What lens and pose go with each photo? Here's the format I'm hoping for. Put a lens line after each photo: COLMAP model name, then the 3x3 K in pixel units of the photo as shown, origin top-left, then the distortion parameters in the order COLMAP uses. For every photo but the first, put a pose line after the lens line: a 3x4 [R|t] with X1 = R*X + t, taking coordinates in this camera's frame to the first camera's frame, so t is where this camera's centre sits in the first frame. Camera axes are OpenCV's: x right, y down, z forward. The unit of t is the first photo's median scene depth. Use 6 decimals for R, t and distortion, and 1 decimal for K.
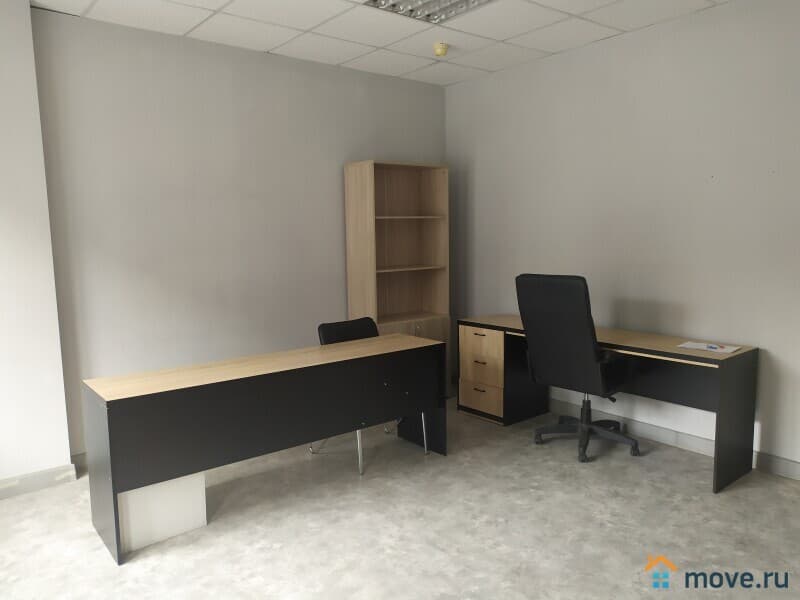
lens RADIAL K [[594.0, 0, 400.5], [0, 594.0, 299.5], [0, 0, 1]] dist [0.039684, -0.033476]
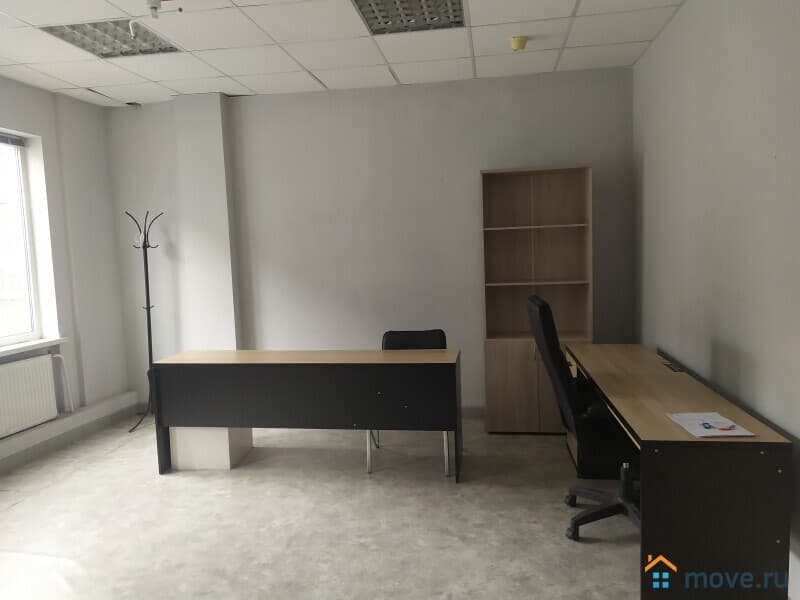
lens RADIAL K [[594.0, 0, 396.4], [0, 594.0, 298.4], [0, 0, 1]] dist [0.039684, -0.033476]
pose [[0.677709, 0.060410, -0.732845, 0.807632], [-0.063912, 0.997687, 0.023138, -0.052616], [0.732548, 0.031157, 0.680002, 0.329481]]
